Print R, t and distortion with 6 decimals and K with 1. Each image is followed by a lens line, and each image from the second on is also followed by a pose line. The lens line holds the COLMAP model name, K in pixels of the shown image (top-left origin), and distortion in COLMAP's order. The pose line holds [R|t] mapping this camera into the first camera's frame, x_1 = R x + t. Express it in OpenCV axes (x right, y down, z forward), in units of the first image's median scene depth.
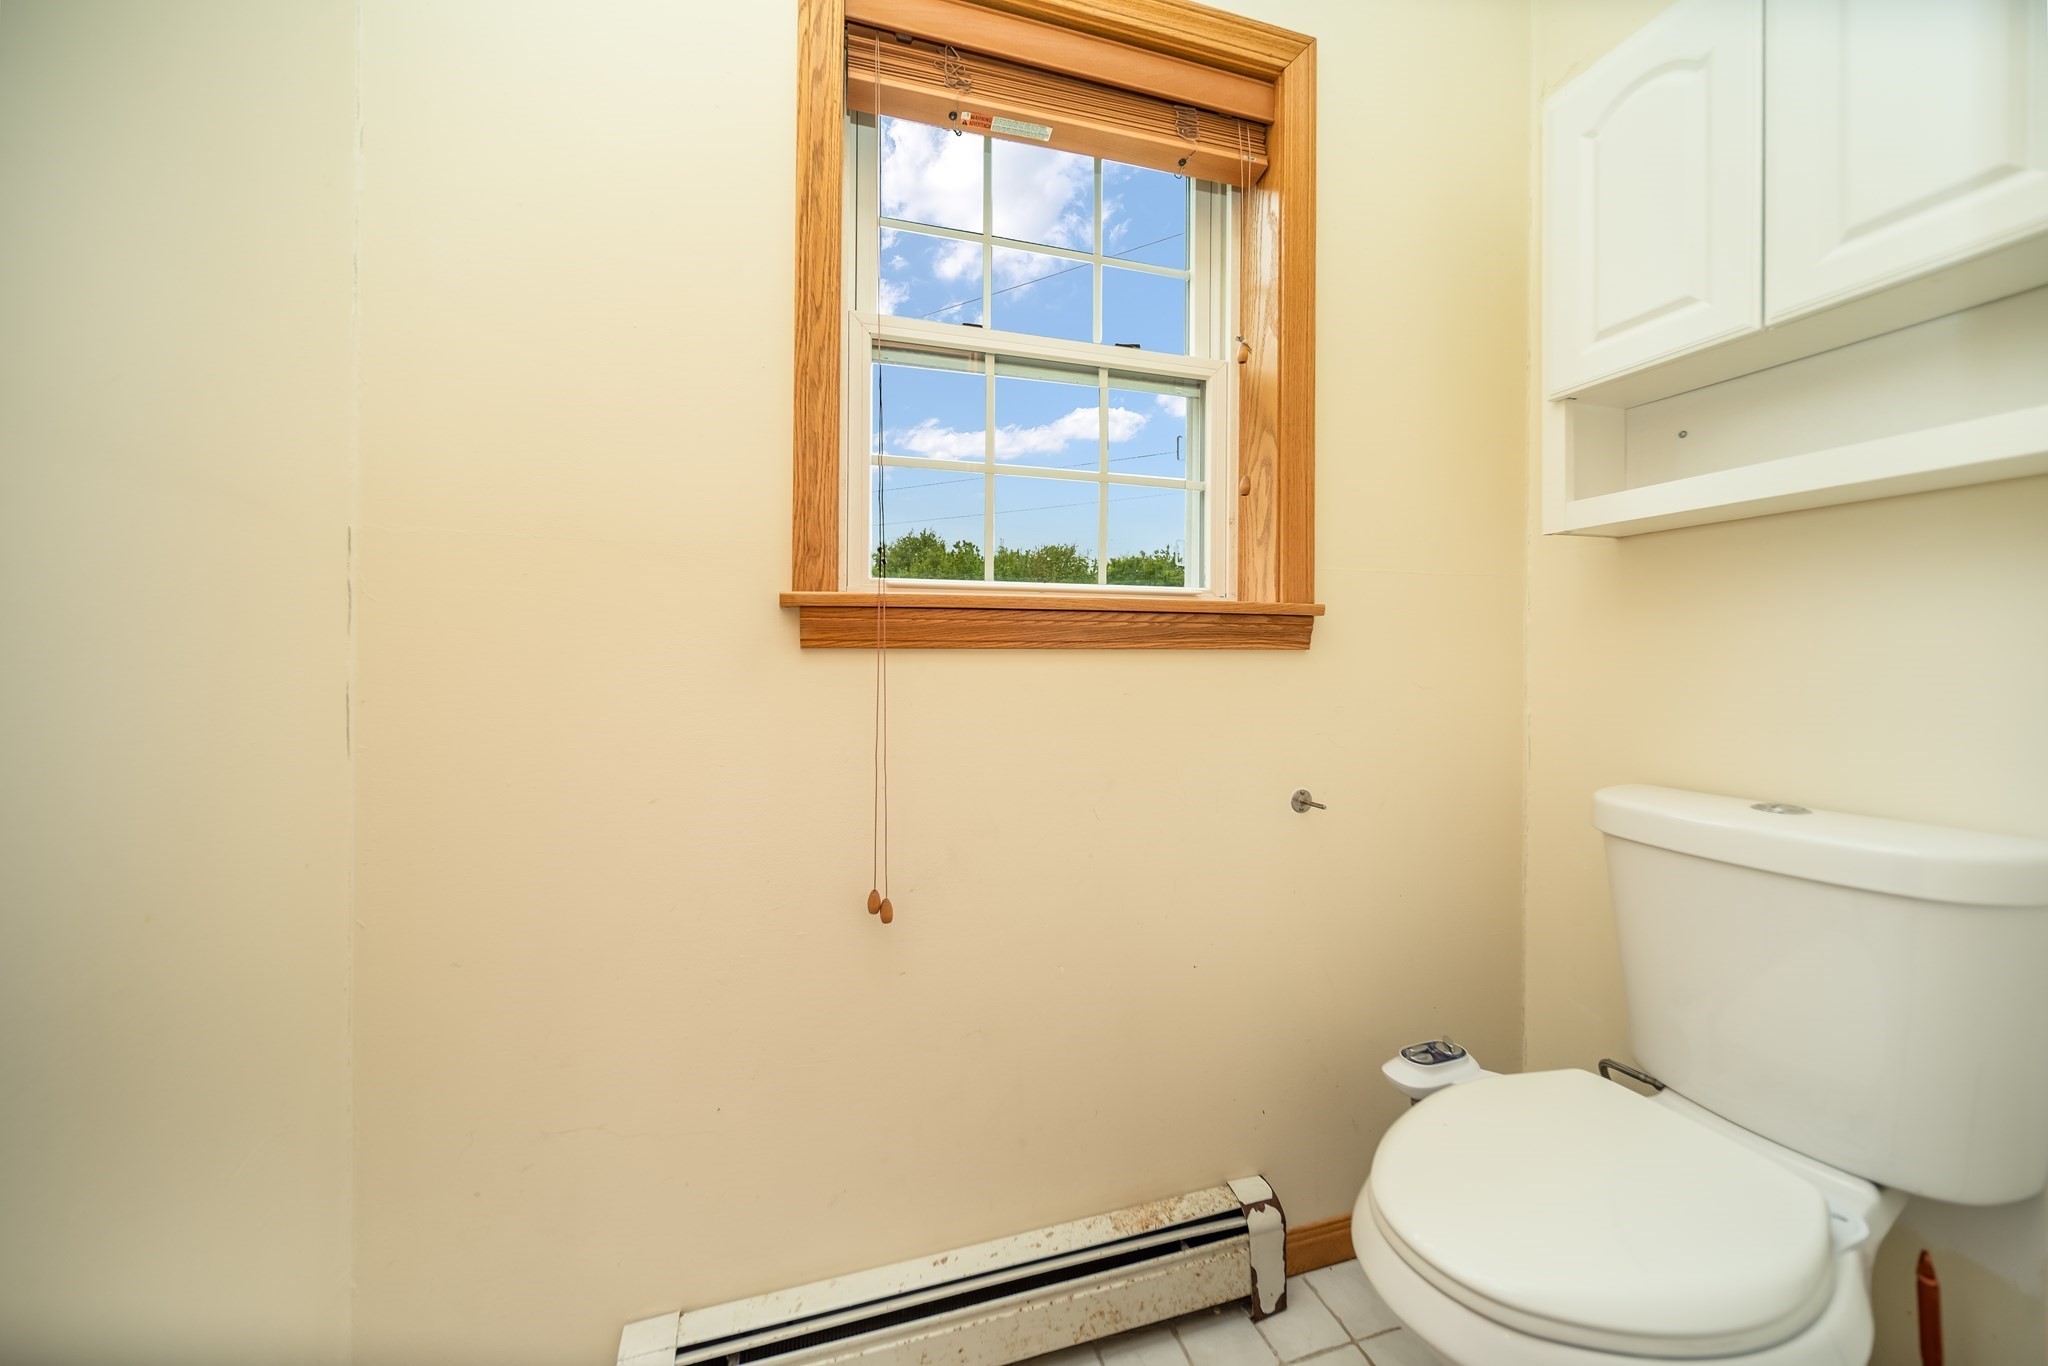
lens RADIAL K [[712.8, 0, 1007.4], [0, 712.8, 671.4], [0, 0, 1]] dist [-0.003065, -0.000163]
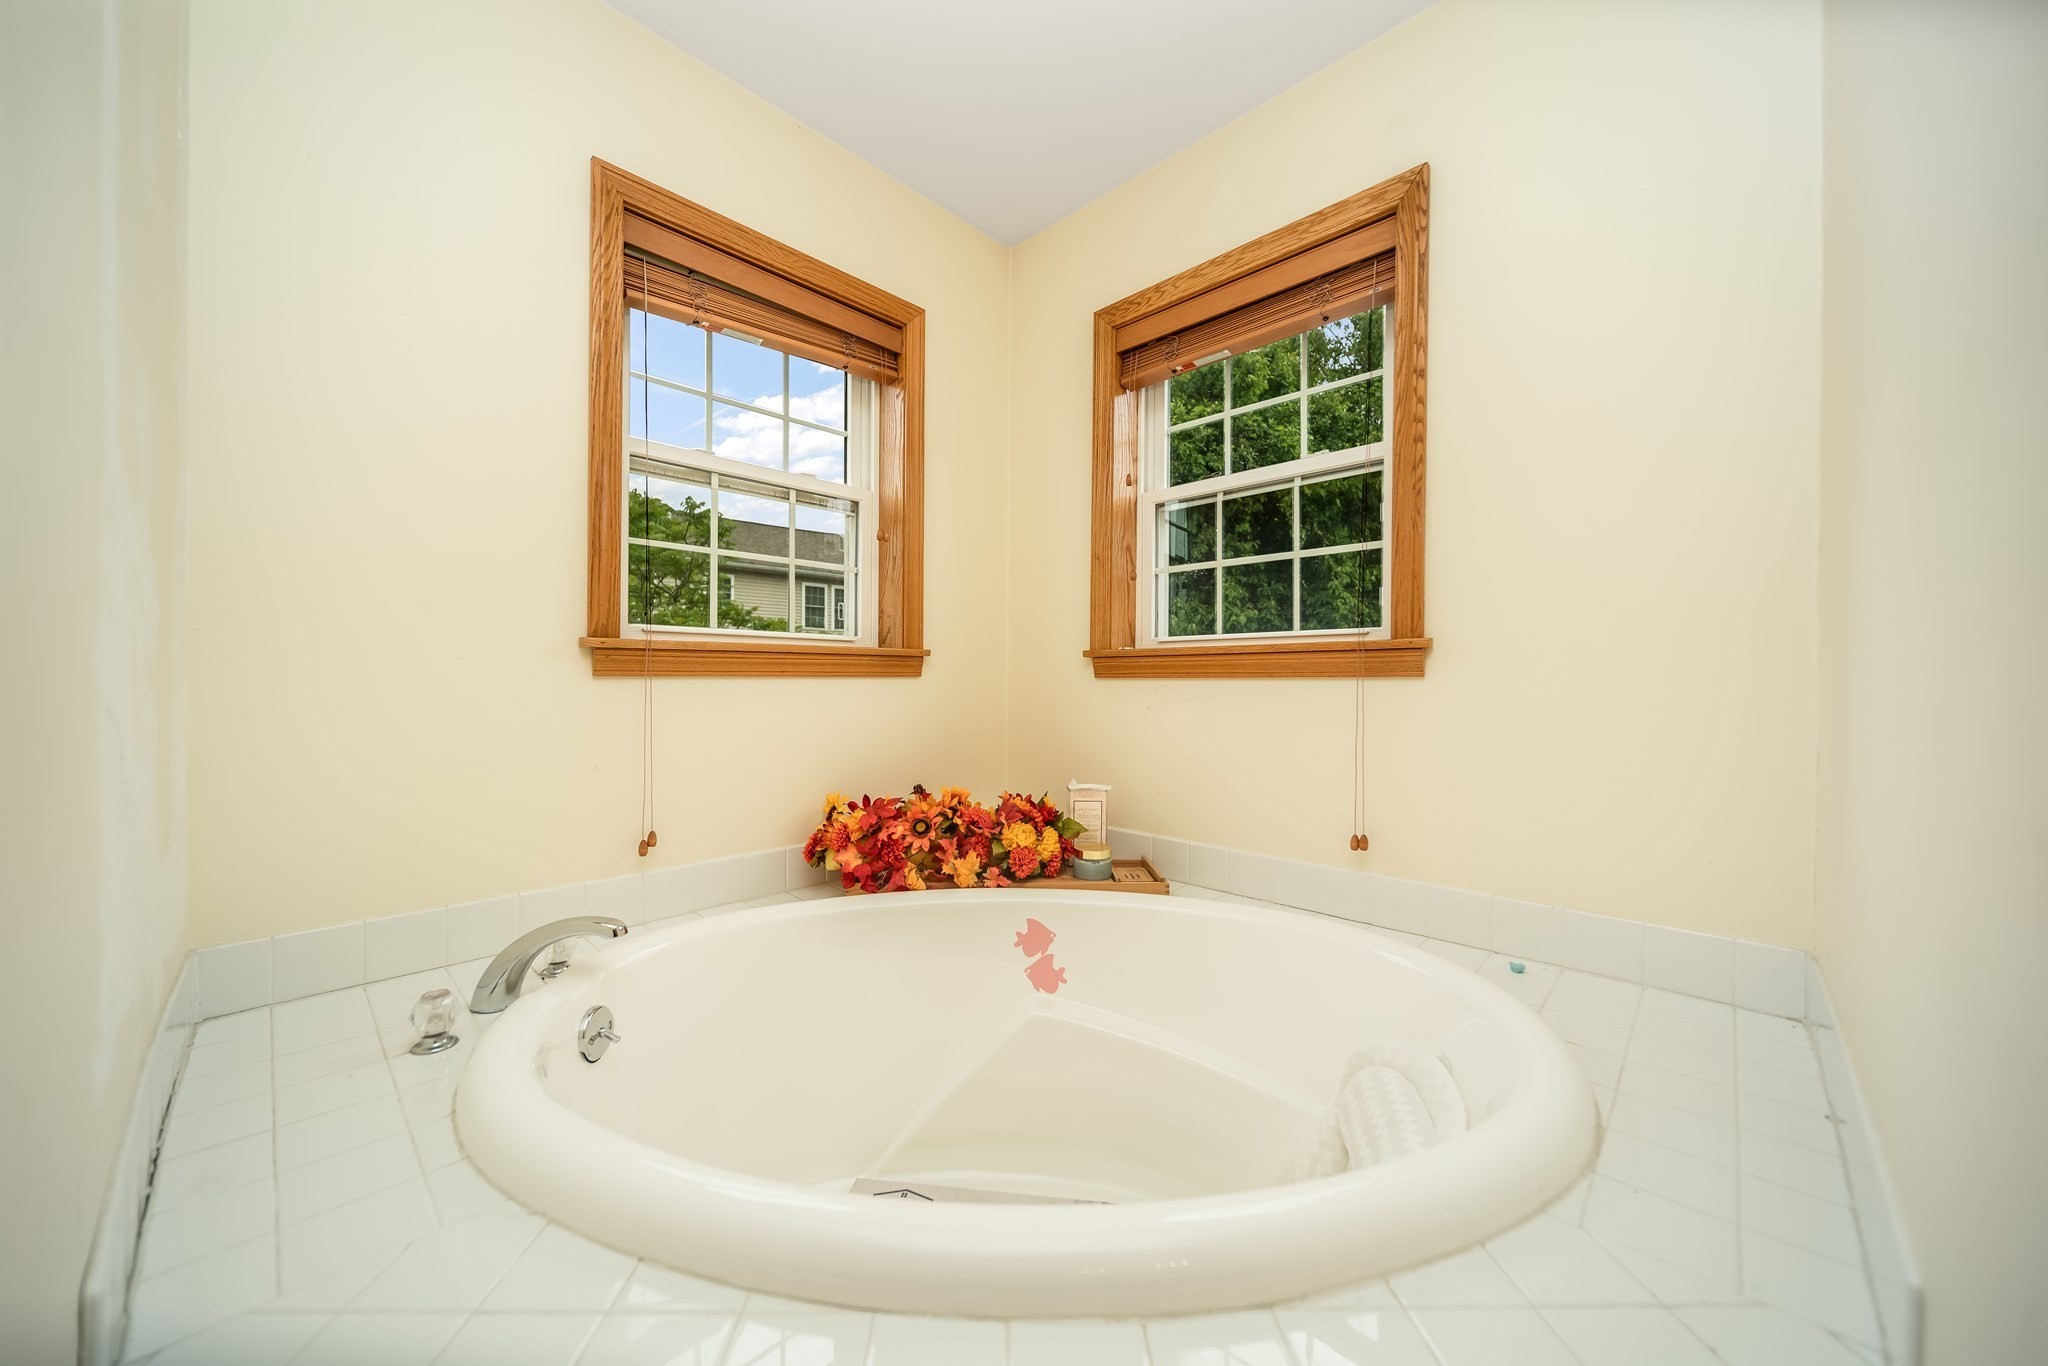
lens RADIAL K [[712.8, 0, 1019.5], [0, 712.8, 680.9], [0, 0, 1]] dist [-0.003065, -0.000163]
pose [[0.858995, 0.003852, 0.511969, -0.223203], [0.002680, 0.999924, -0.012020, -0.002632], [-0.511976, 0.011697, 0.858920, -0.529062]]
